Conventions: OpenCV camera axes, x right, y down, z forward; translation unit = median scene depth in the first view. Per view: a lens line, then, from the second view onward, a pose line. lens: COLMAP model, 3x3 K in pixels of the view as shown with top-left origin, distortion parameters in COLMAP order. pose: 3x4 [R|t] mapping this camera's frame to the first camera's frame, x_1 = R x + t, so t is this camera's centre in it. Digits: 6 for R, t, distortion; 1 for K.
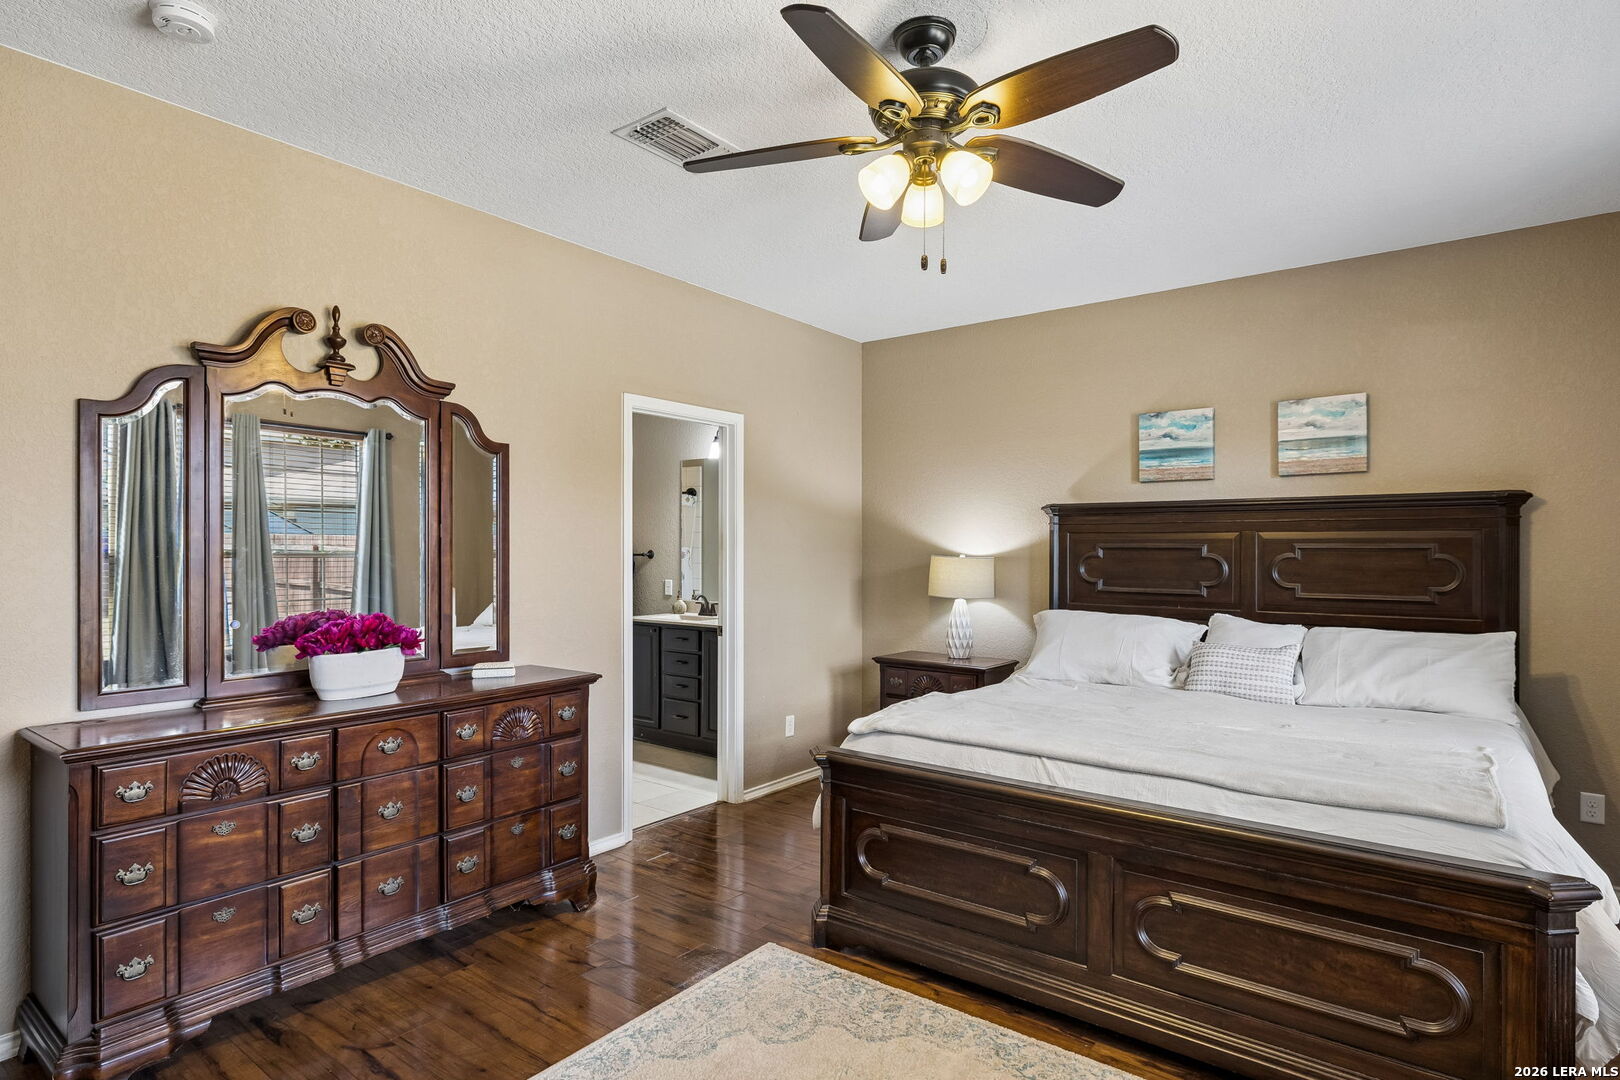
lens RADIAL K [[869.9, 0, 810.0], [0, 869.9, 540.0], [0, 0, 1]] dist [0.002056, 0.000168]
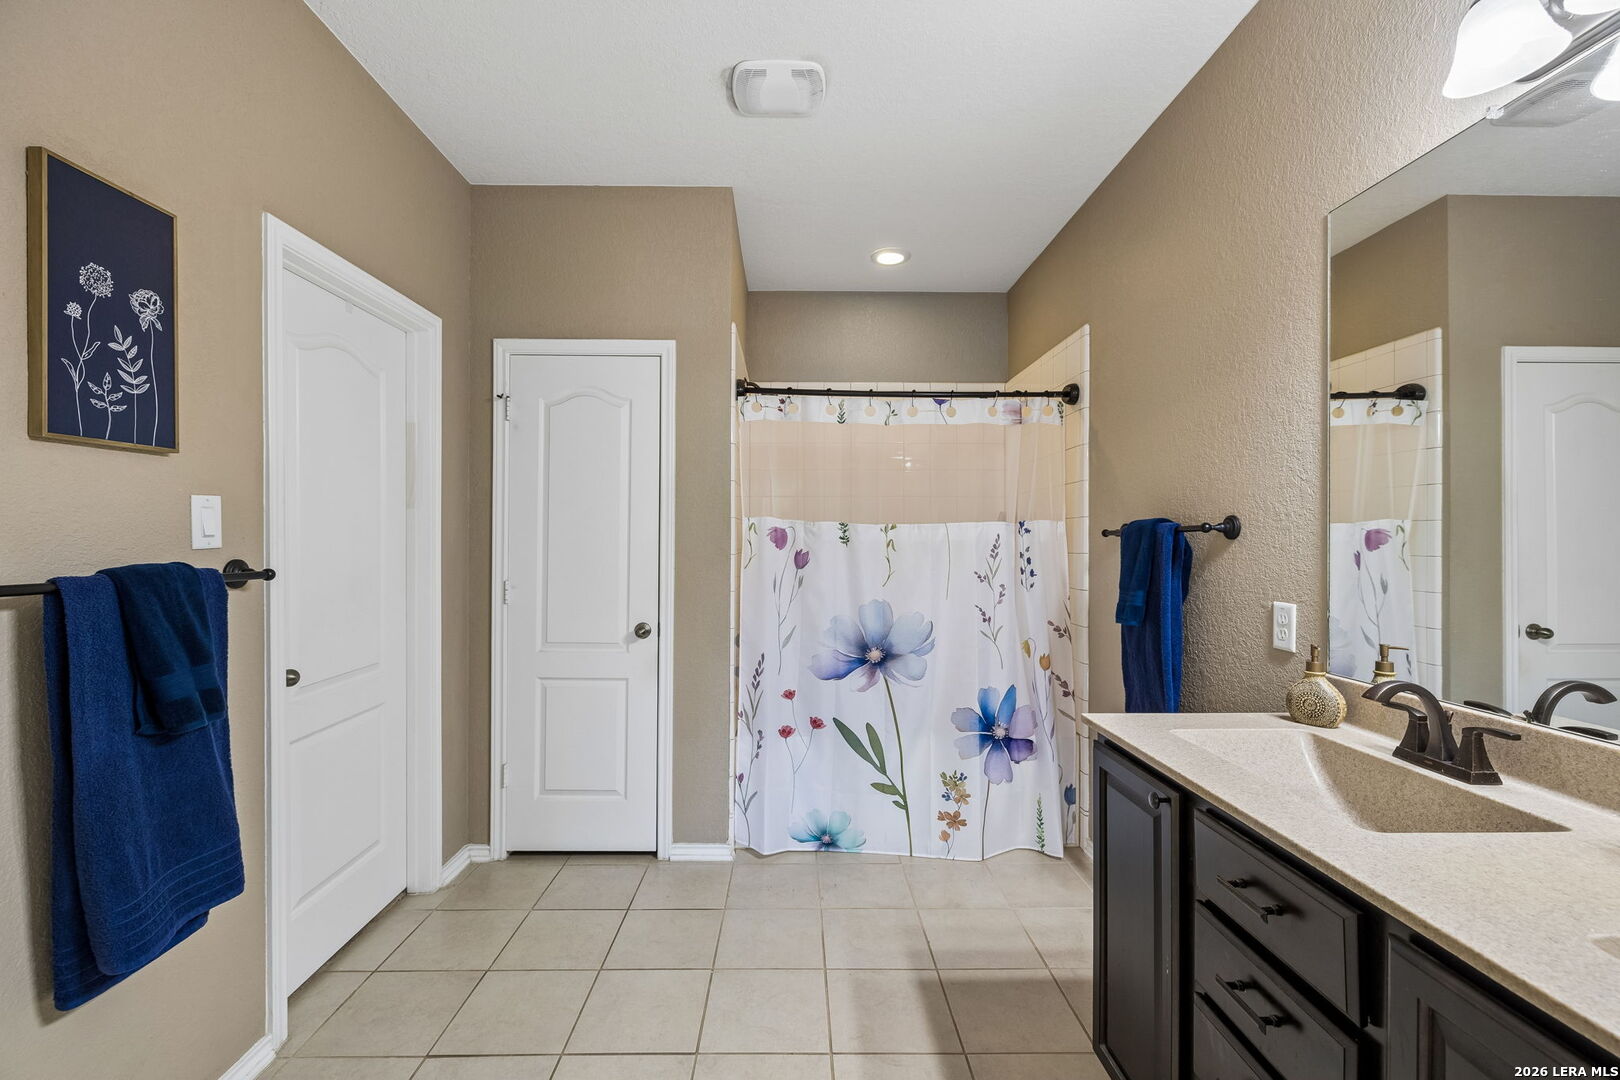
lens RADIAL K [[676.3, 0, 799.6], [0, 676.3, 543.0], [0, 0, 1]] dist [0.000772, 0.000045]
pose [[0.620779, 0.003776, -0.783976, -0.076949], [0.000631, 0.999986, 0.005316, 0.021901], [0.783985, -0.003795, 0.620768, 0.701642]]
